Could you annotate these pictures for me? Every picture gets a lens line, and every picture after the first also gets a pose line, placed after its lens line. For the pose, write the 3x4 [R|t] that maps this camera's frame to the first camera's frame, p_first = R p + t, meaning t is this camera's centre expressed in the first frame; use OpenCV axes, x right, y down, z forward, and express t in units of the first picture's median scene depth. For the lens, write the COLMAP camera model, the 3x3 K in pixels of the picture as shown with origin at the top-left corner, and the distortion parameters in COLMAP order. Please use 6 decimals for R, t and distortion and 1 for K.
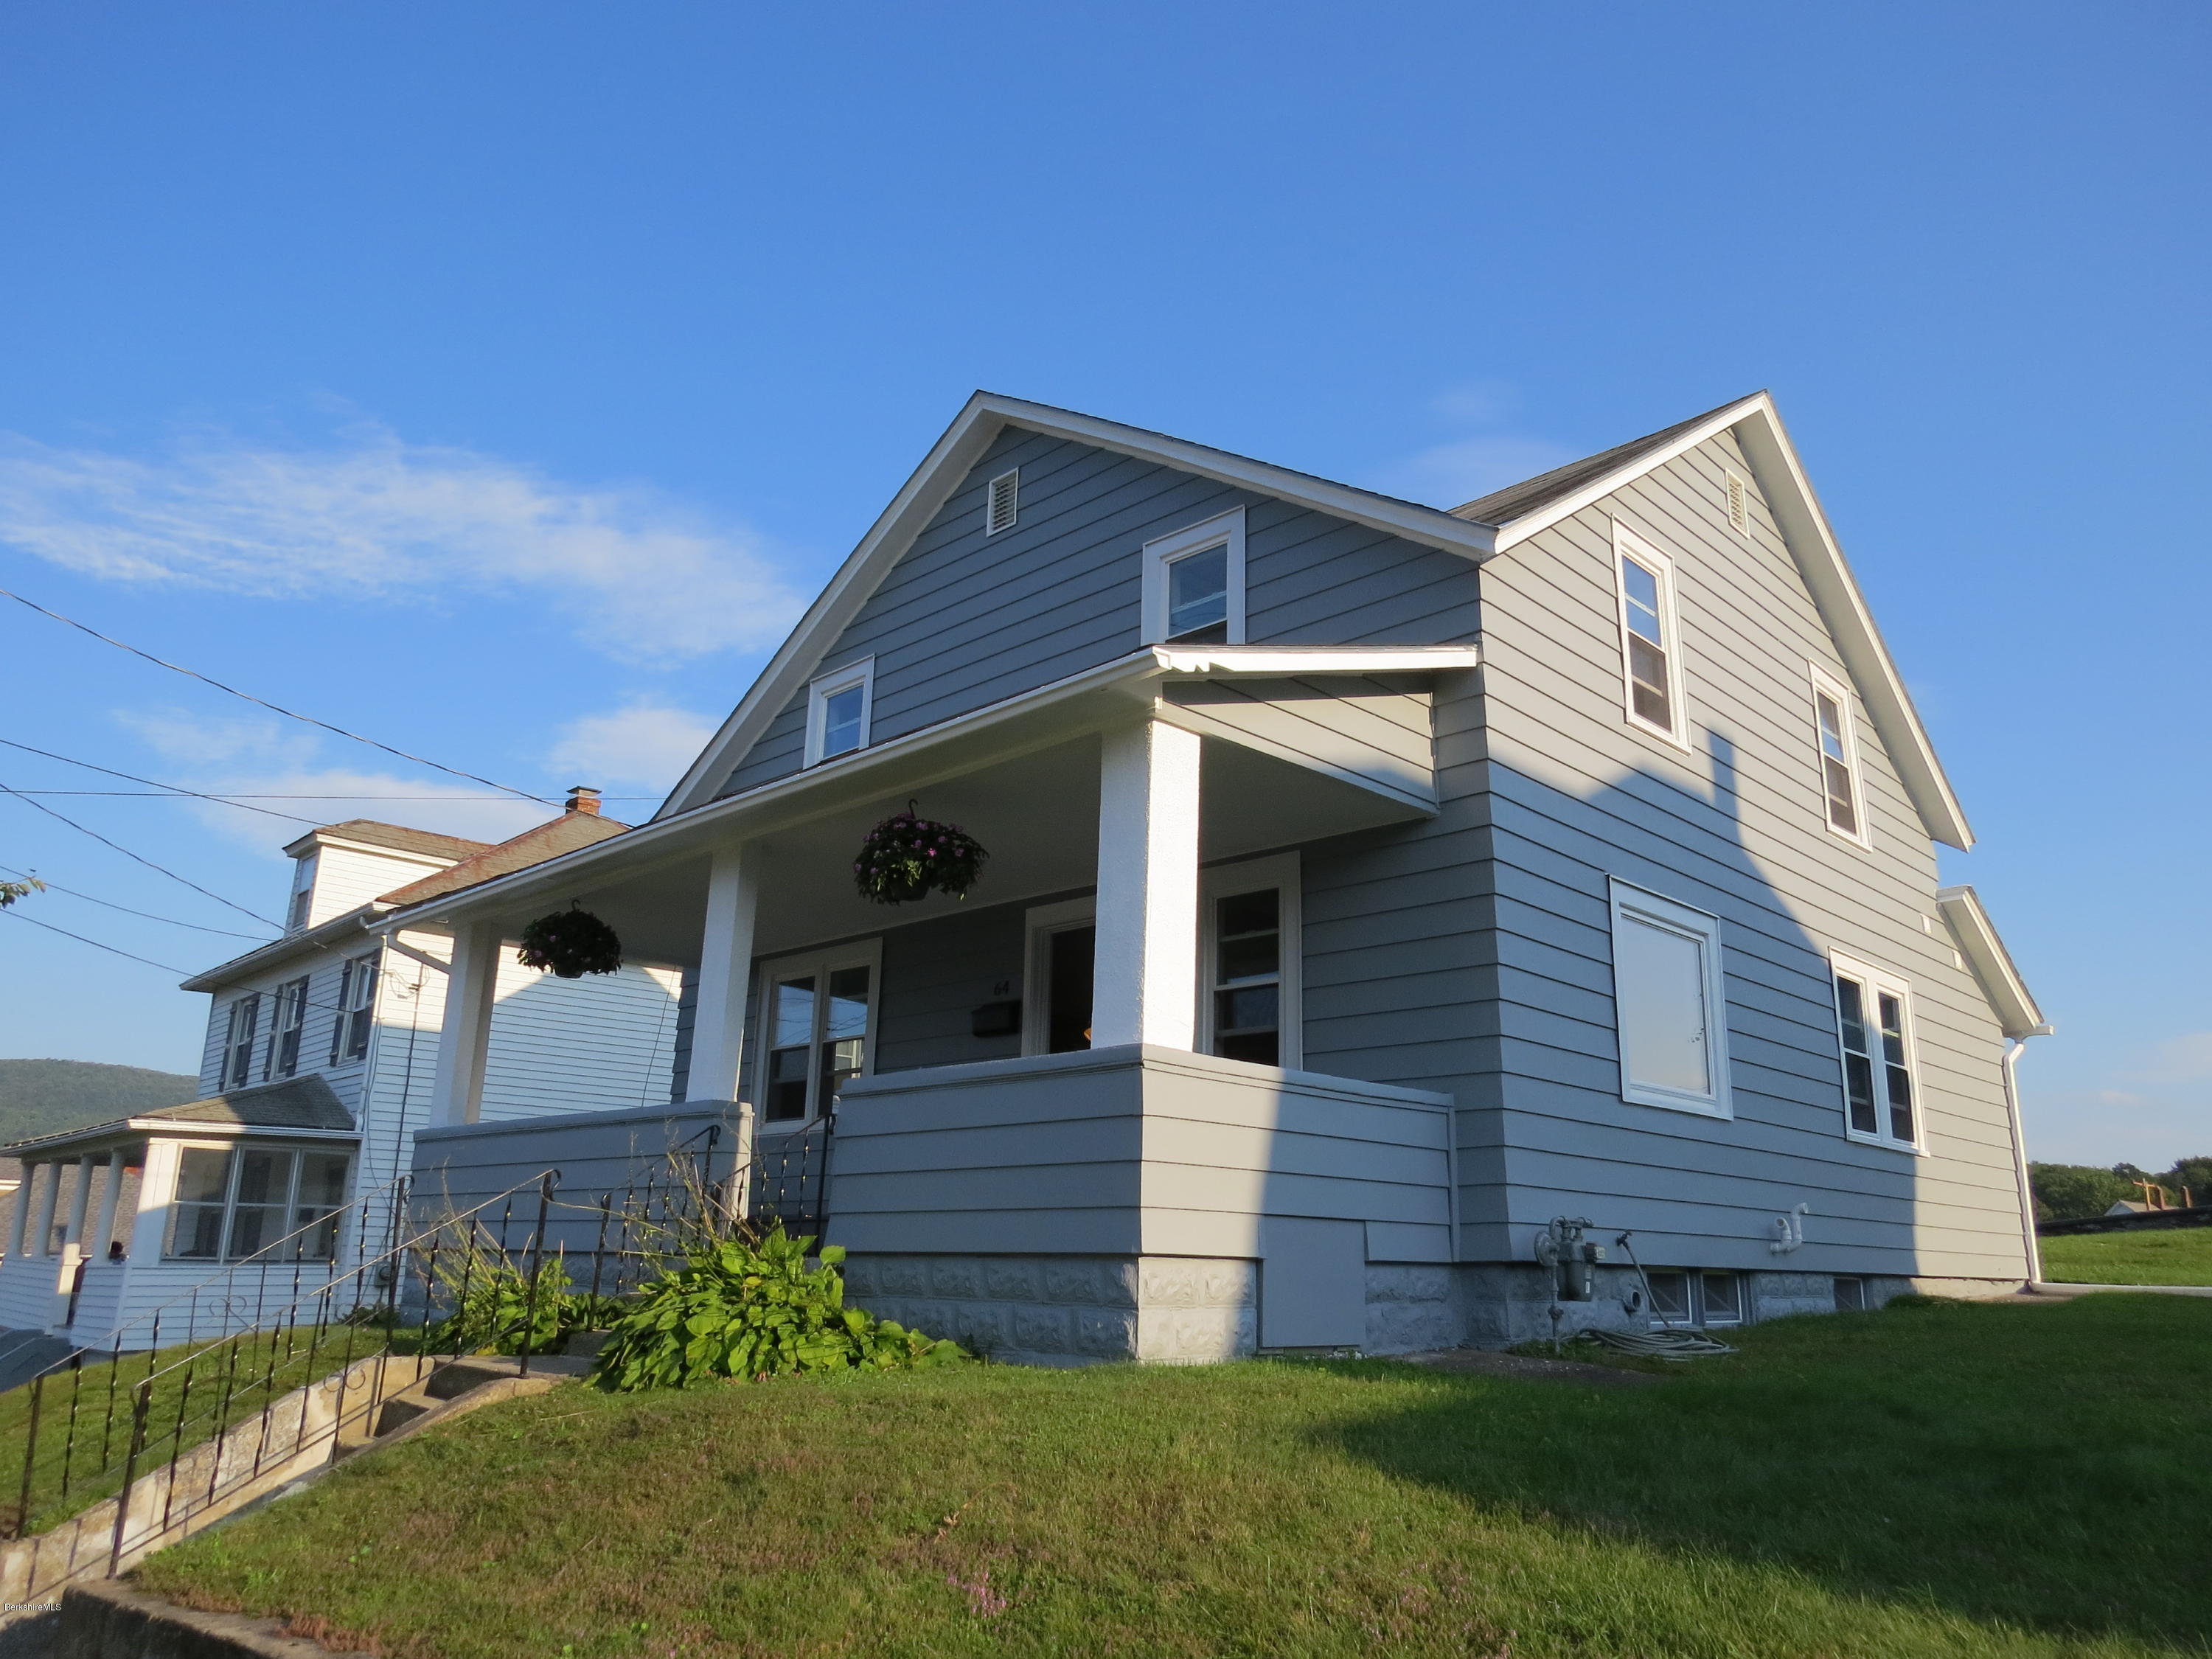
lens RADIAL K [[1570.6, 0, 1045.8], [0, 1570.6, 800.8], [0, 0, 1]] dist [-0.028353, 0.008827]
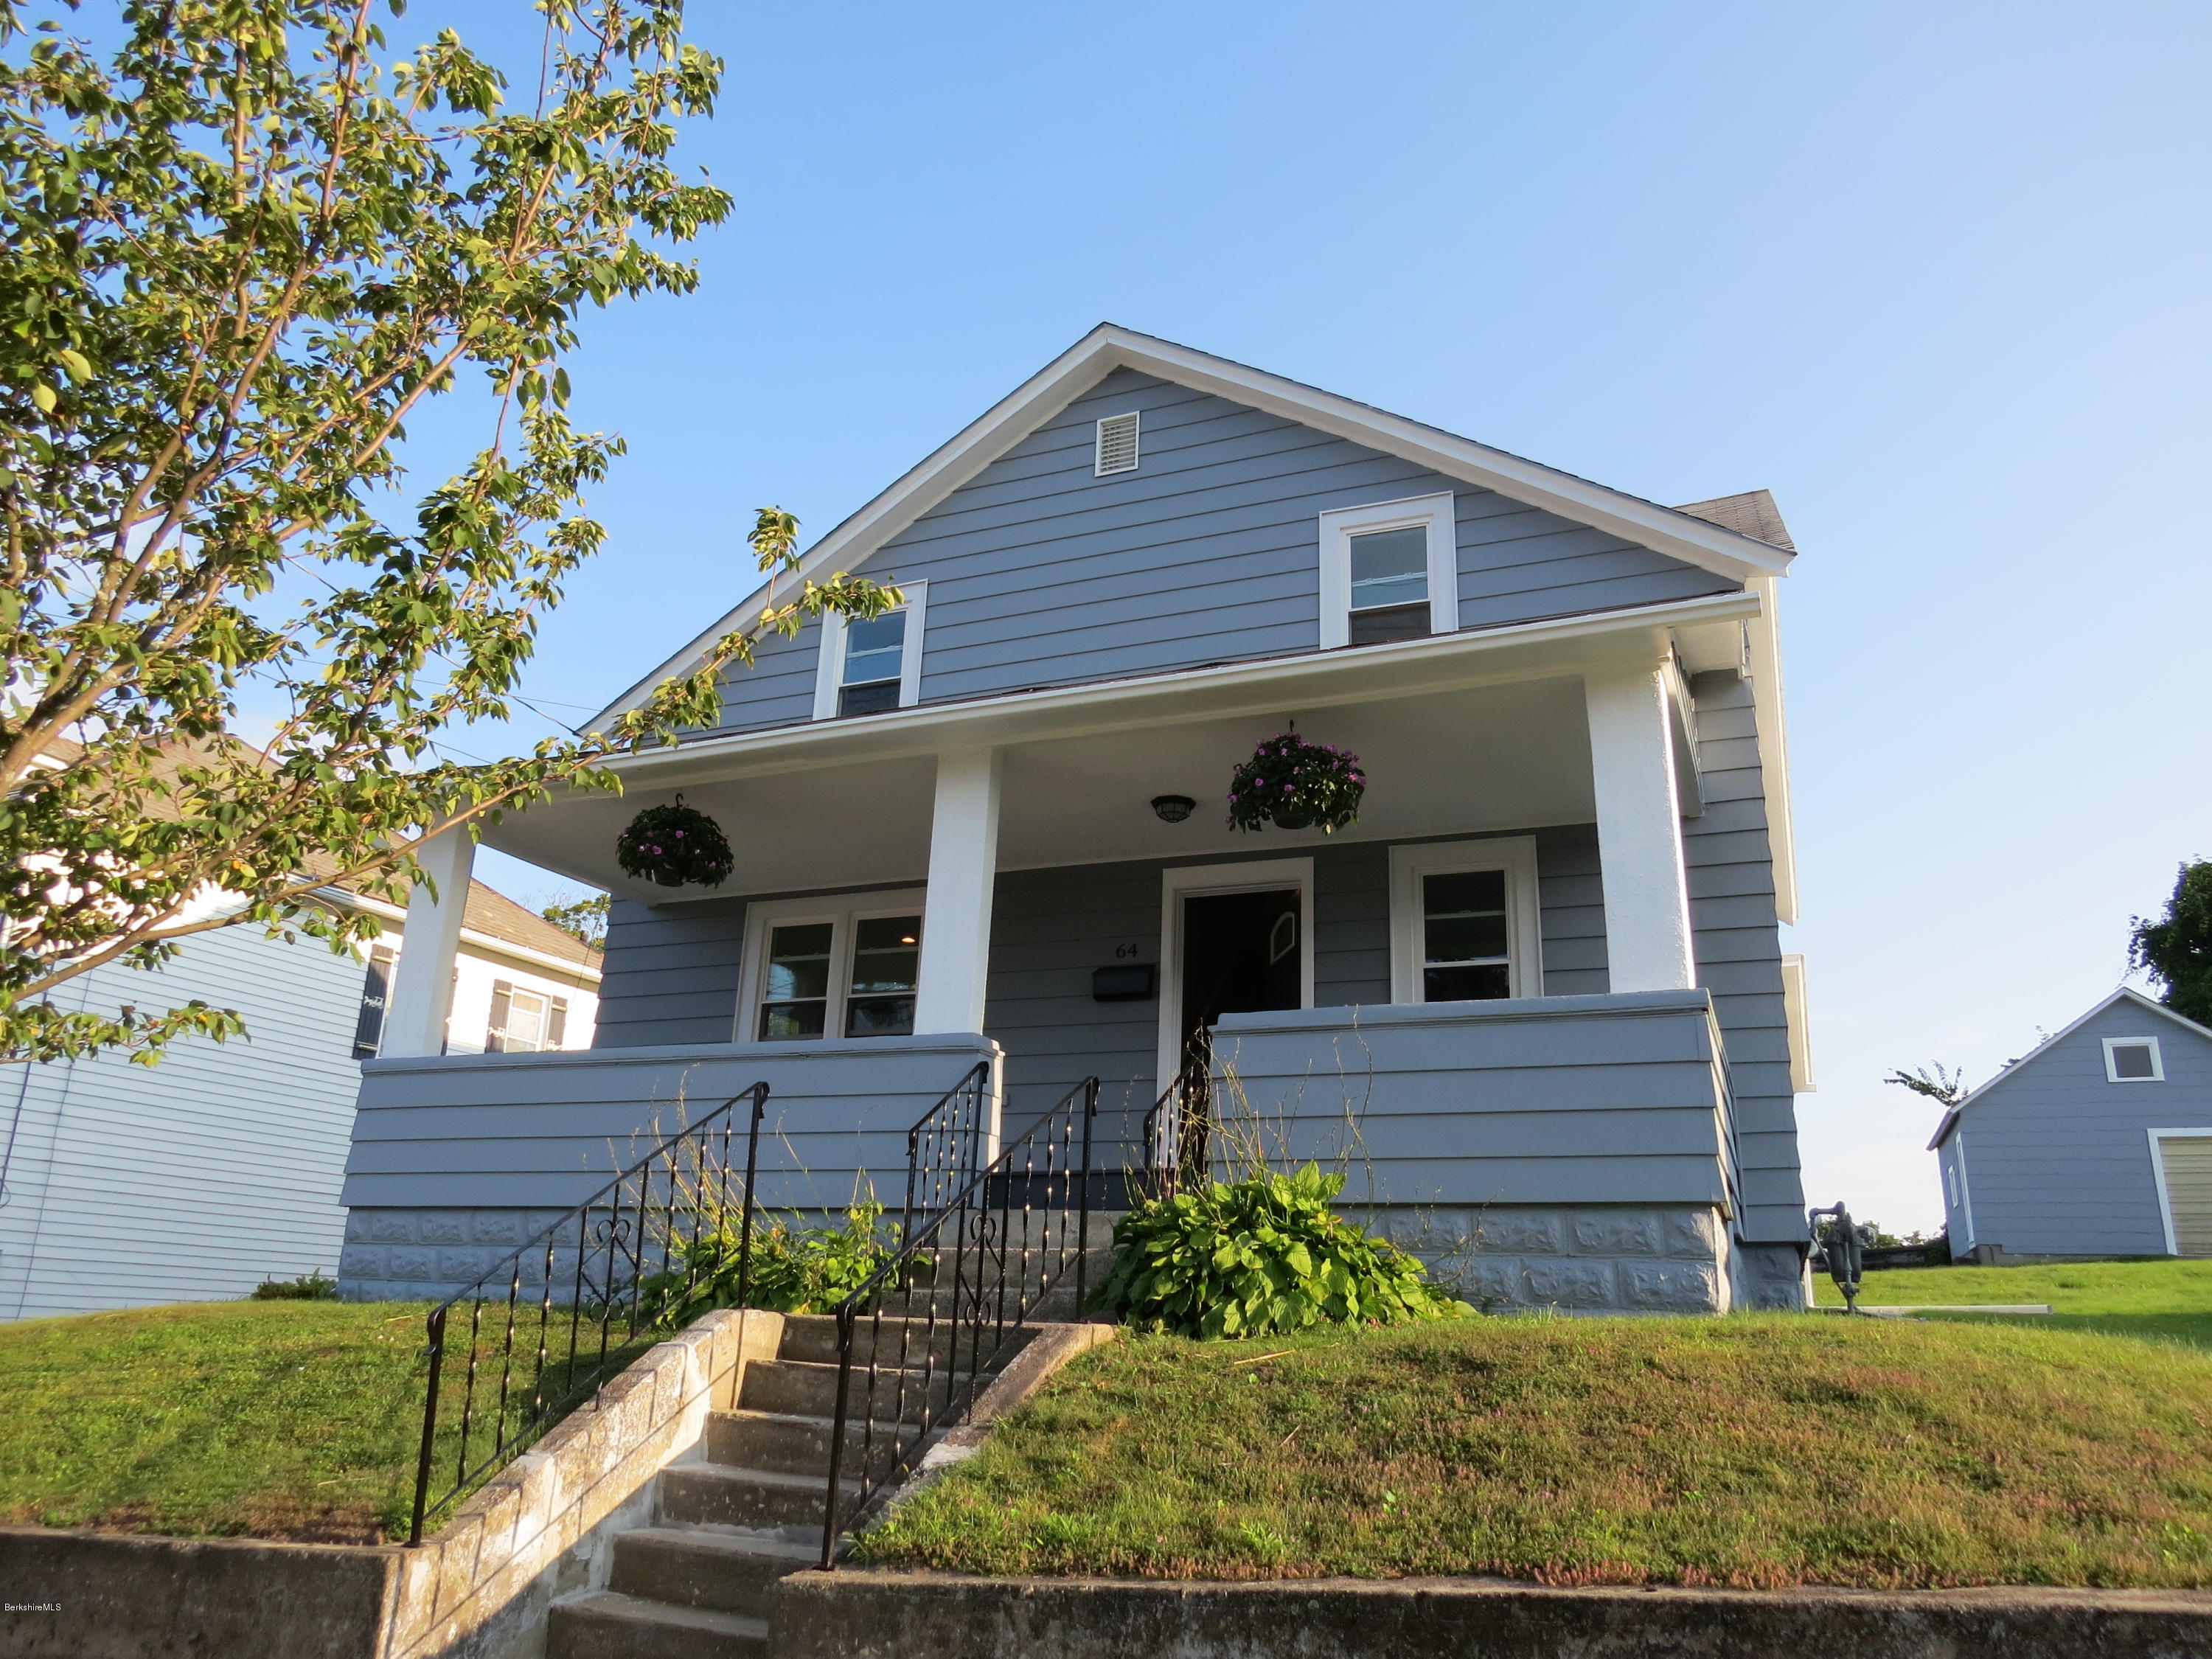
lens RADIAL K [[1570.6, 0, 1091.1], [0, 1570.6, 808.6], [0, 0, 1]] dist [-0.028353, 0.008827]
pose [[0.929175, 0.134151, 0.344438, -0.447255], [-0.126185, 0.990960, -0.045551, 0.095540], [-0.347435, -0.001138, 0.937703, 0.158585]]
